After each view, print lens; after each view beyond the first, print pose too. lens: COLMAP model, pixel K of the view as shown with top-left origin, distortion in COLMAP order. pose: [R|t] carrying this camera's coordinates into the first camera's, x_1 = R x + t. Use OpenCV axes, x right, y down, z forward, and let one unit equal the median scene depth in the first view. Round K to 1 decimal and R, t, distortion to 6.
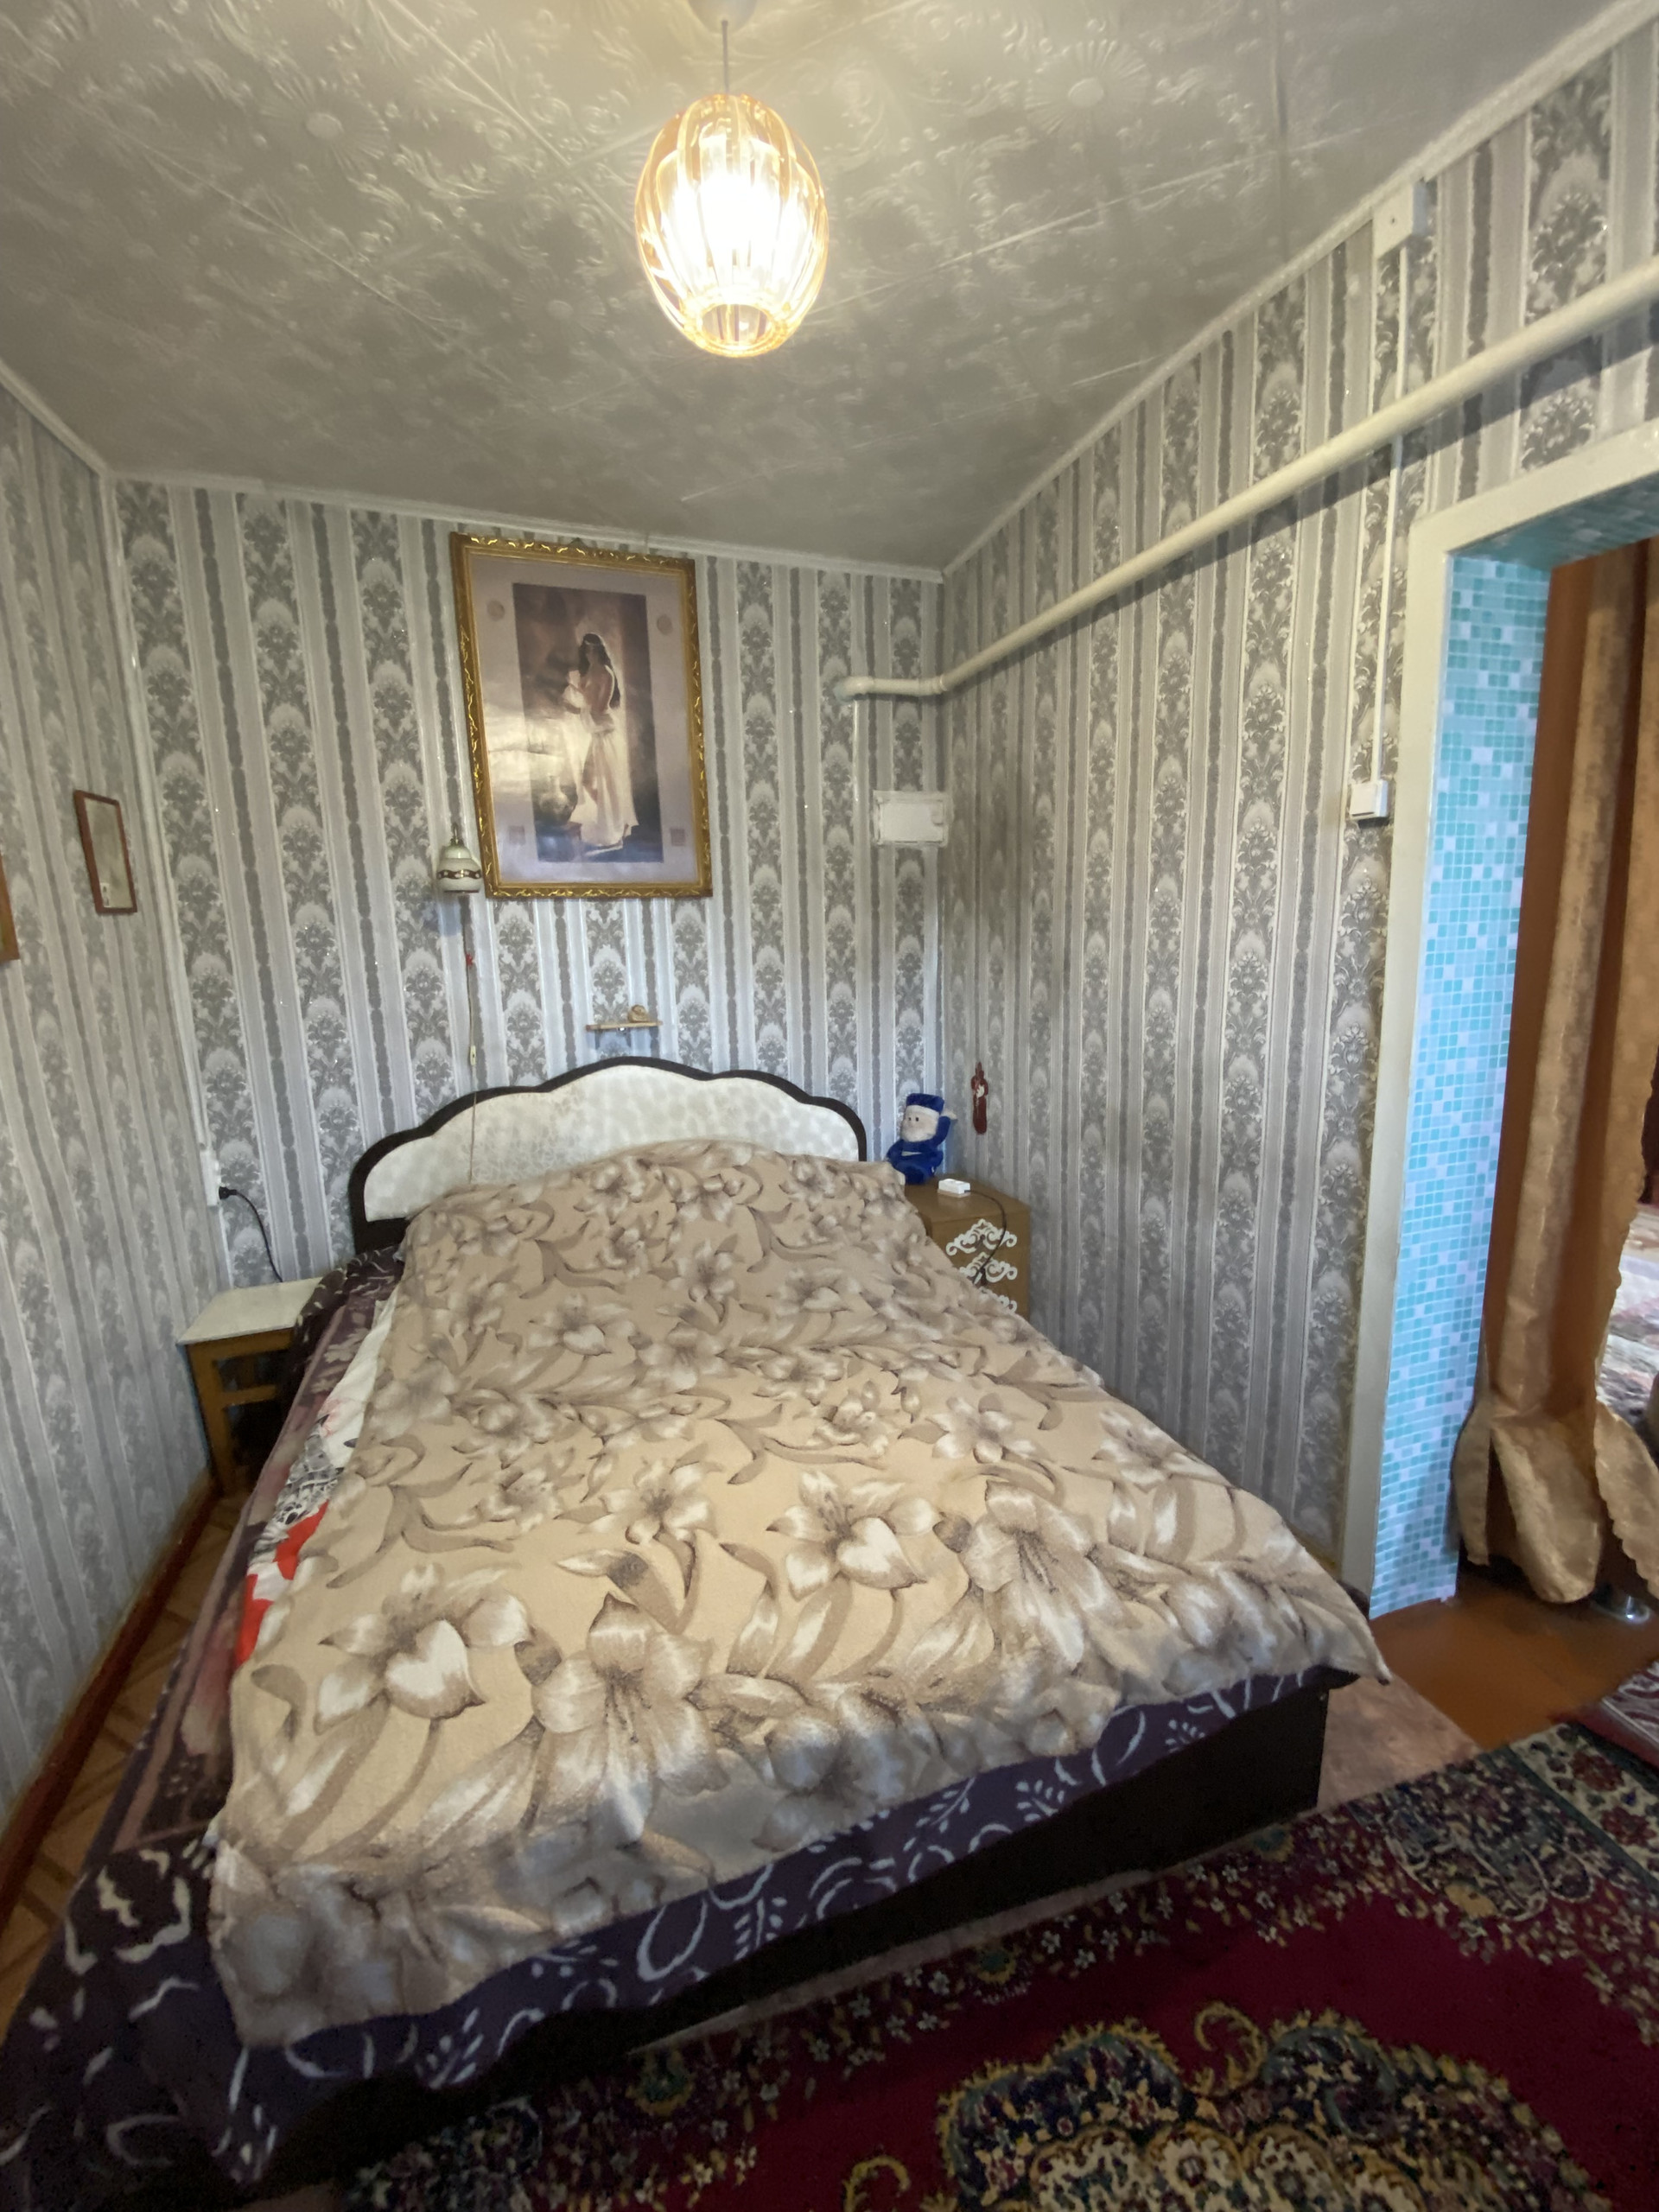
lens RADIAL K [[970.3, 0, 875.6], [0, 970.3, 1142.2], [0, 0, 1]] dist [0.046854, -0.037701]
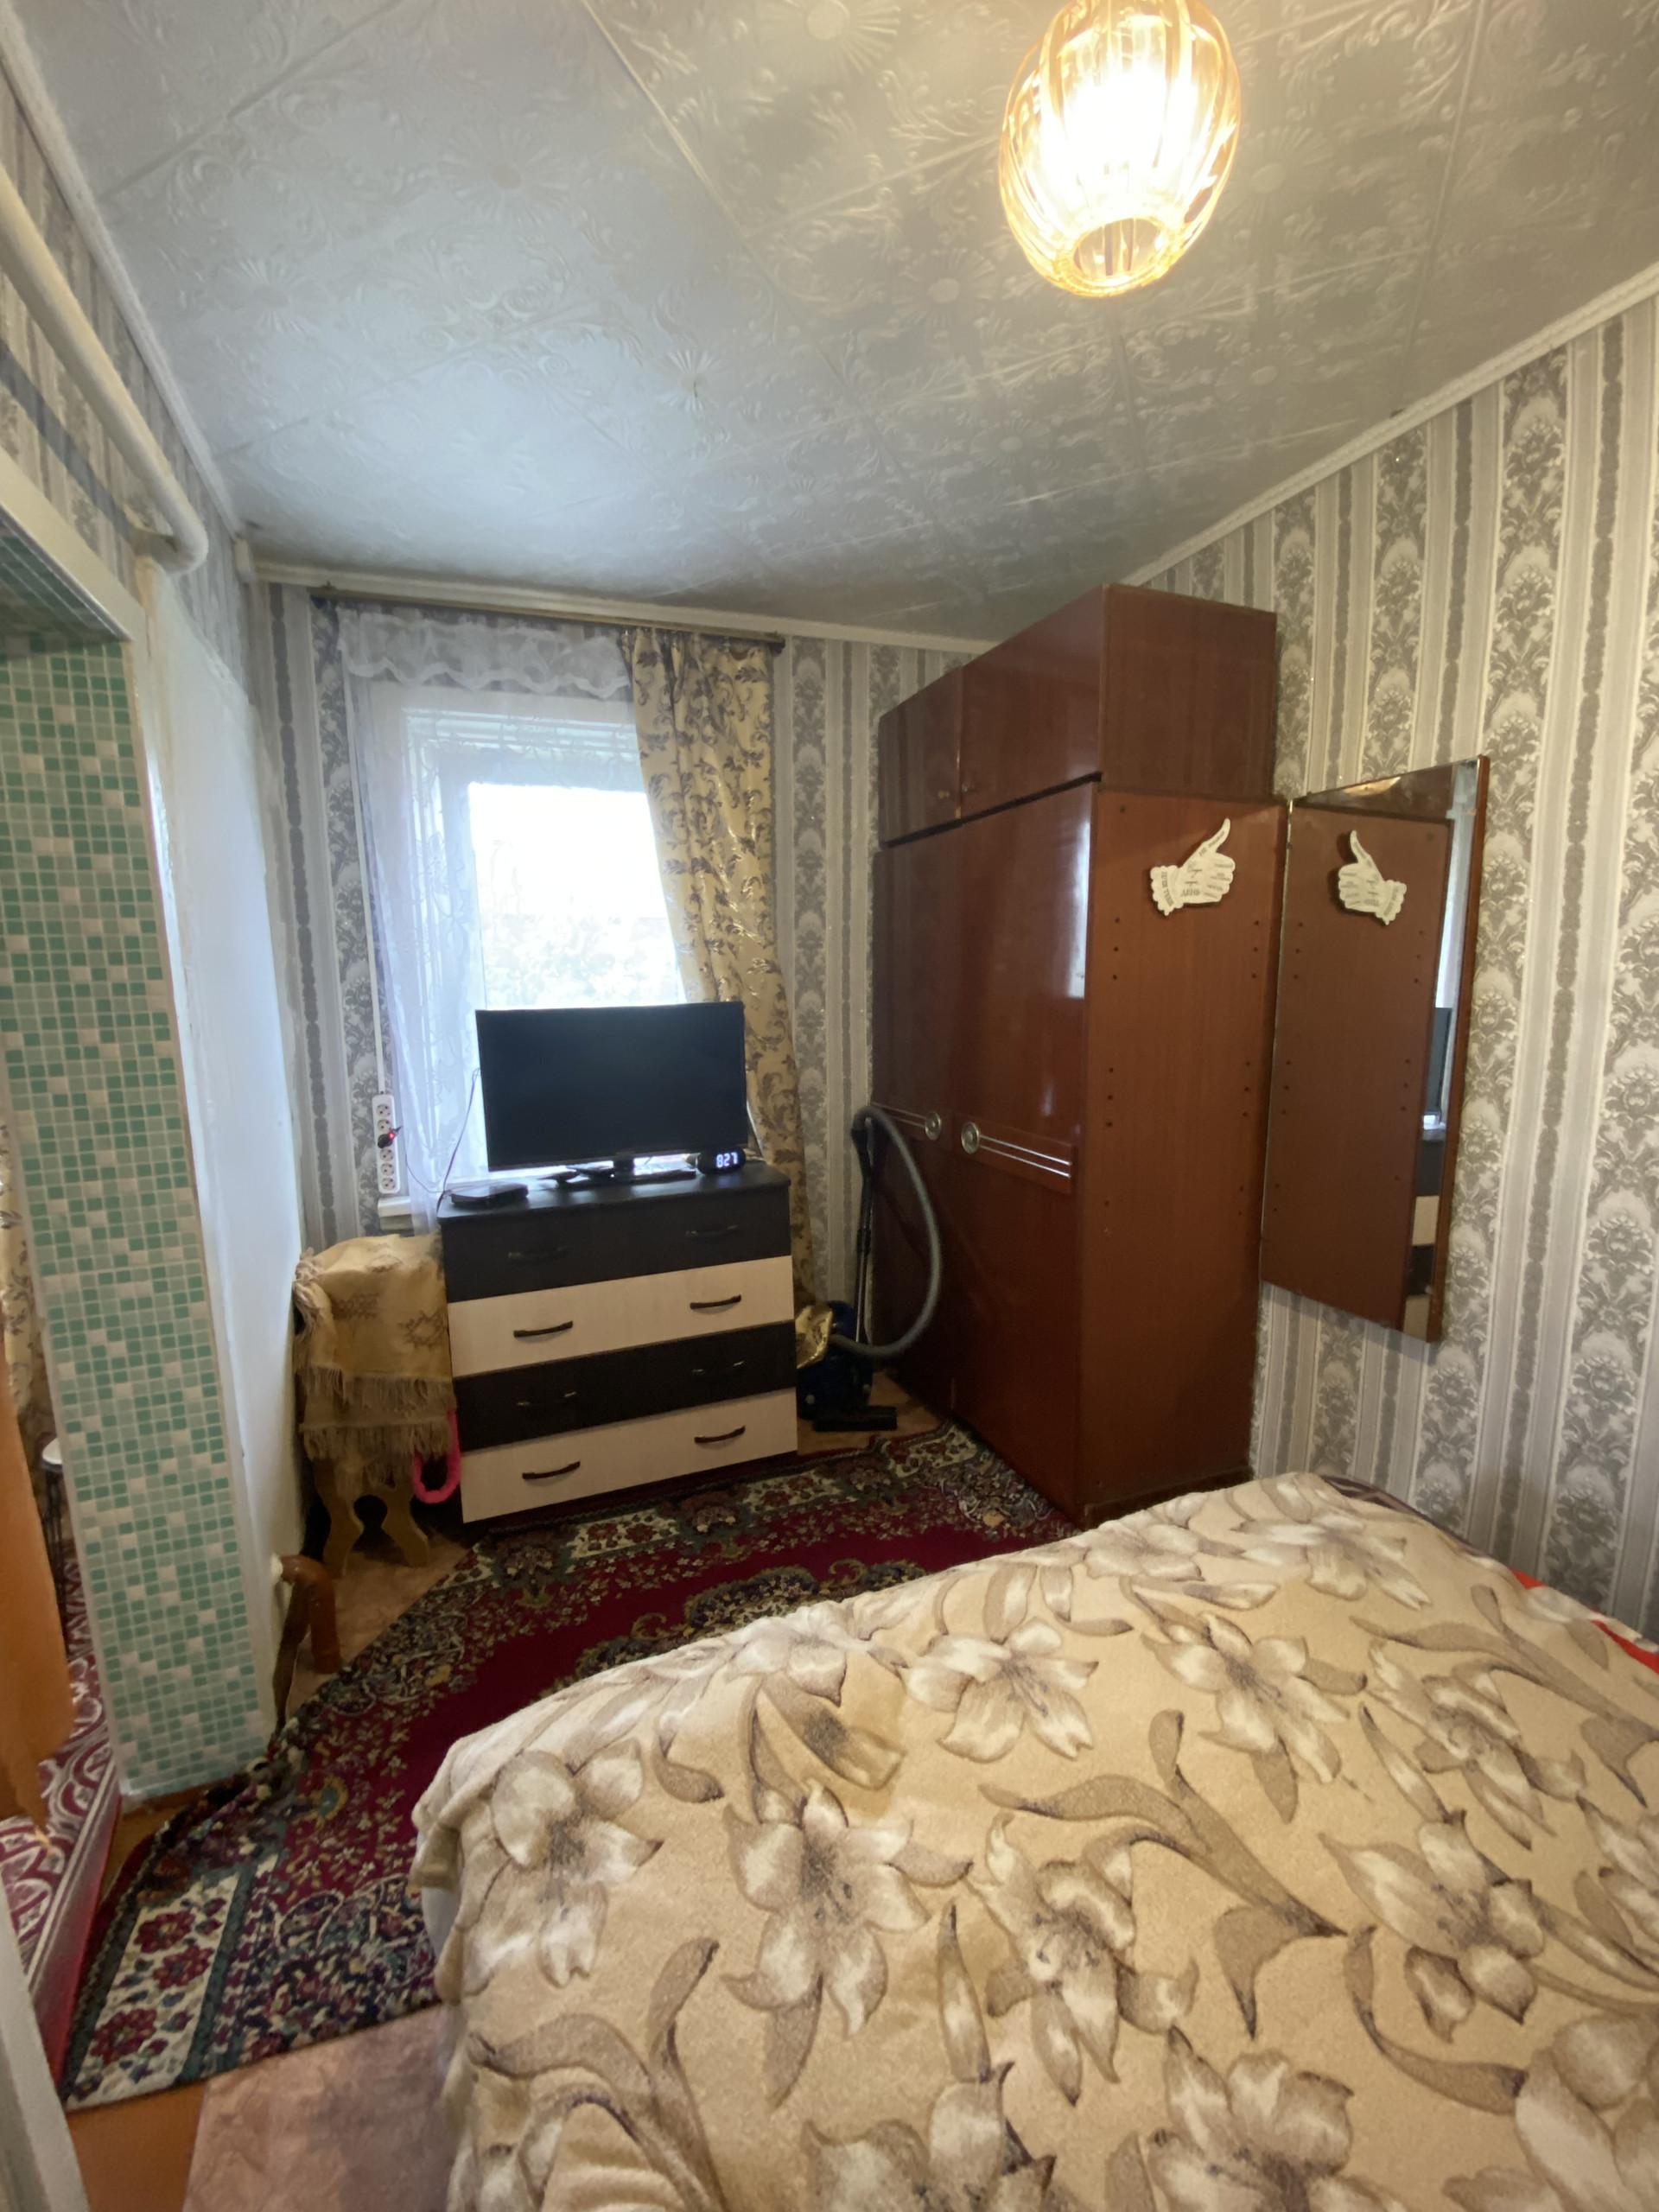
lens RADIAL K [[892.2, 0, 831.2], [0, 892.2, 1095.2], [0, 0, 1]] dist [0.024488, -0.022246]
pose [[-0.998582, 0.051415, 0.013828, 0.050136], [0.053020, 0.936566, 0.346459, -0.208460], [0.004862, 0.346700, -0.937963, 0.887490]]
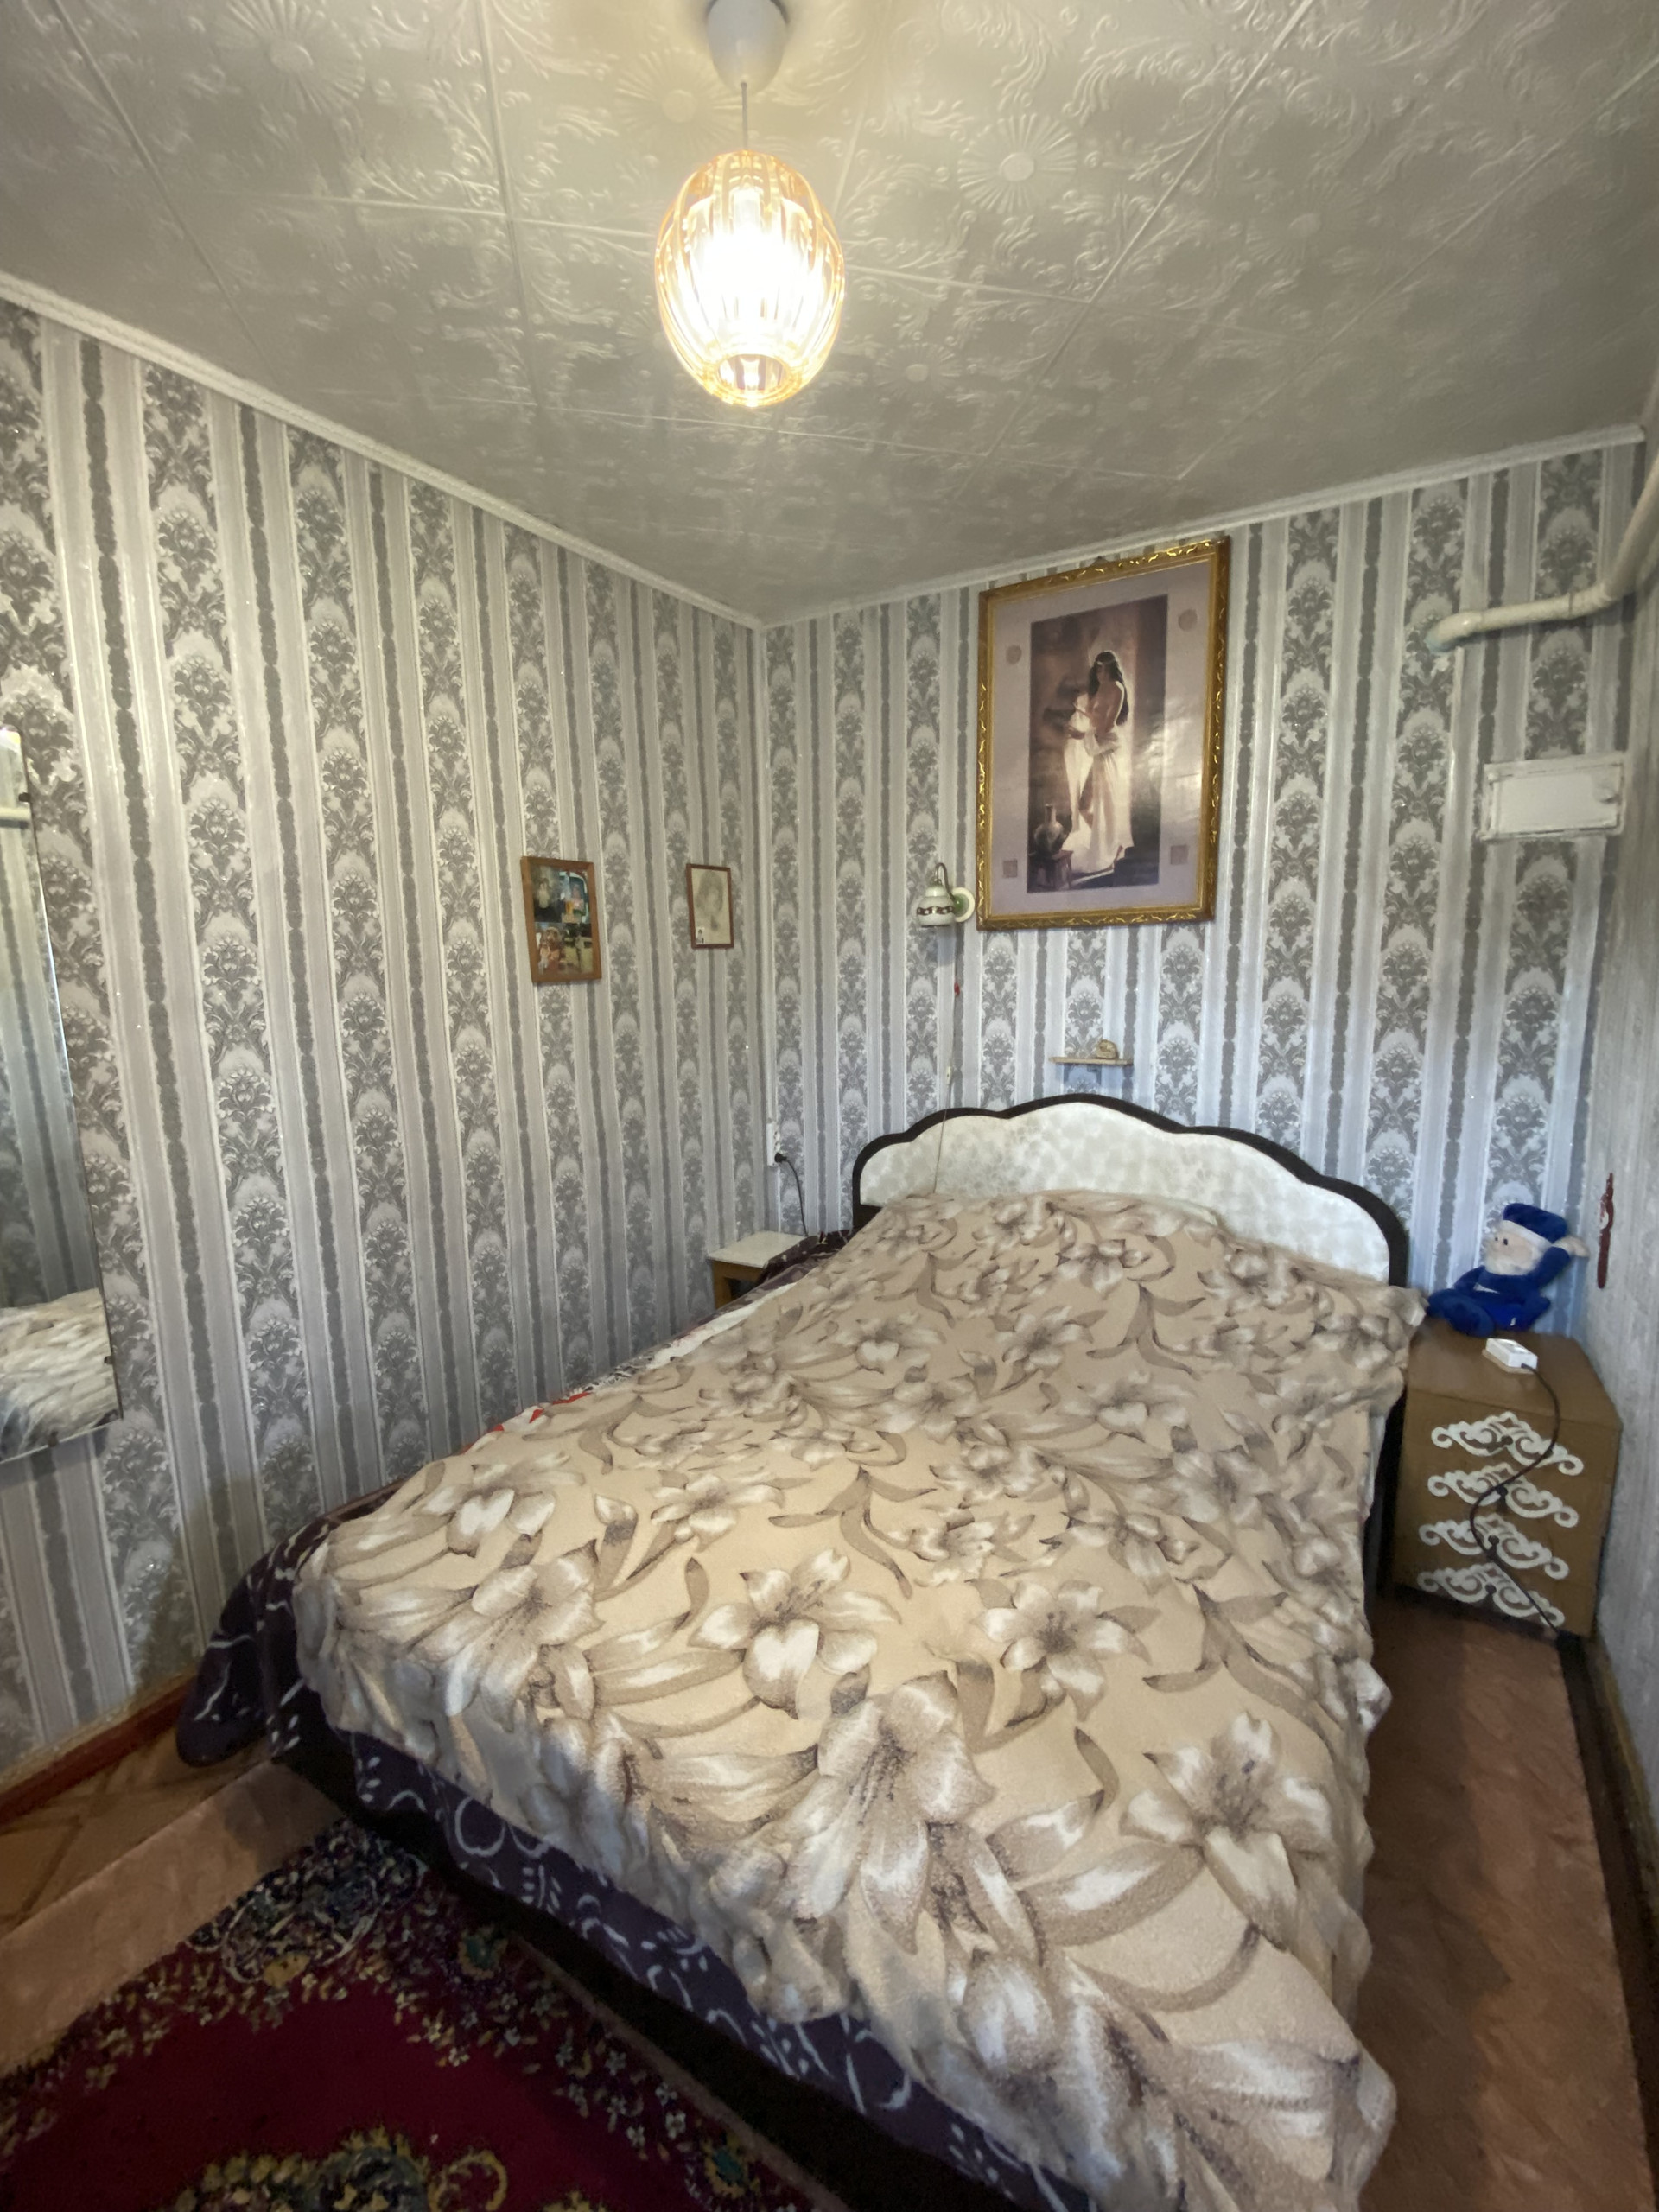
lens RADIAL K [[978.9, 0, 768.3], [0, 978.9, 1125.5], [0, 0, 1]] dist [0.059881, -0.046263]
pose [[0.566199, 0.150891, -0.810340, 0.365284], [-0.176356, 0.982513, 0.059728, -0.064644], [0.805181, 0.109090, 0.582909, 0.218393]]
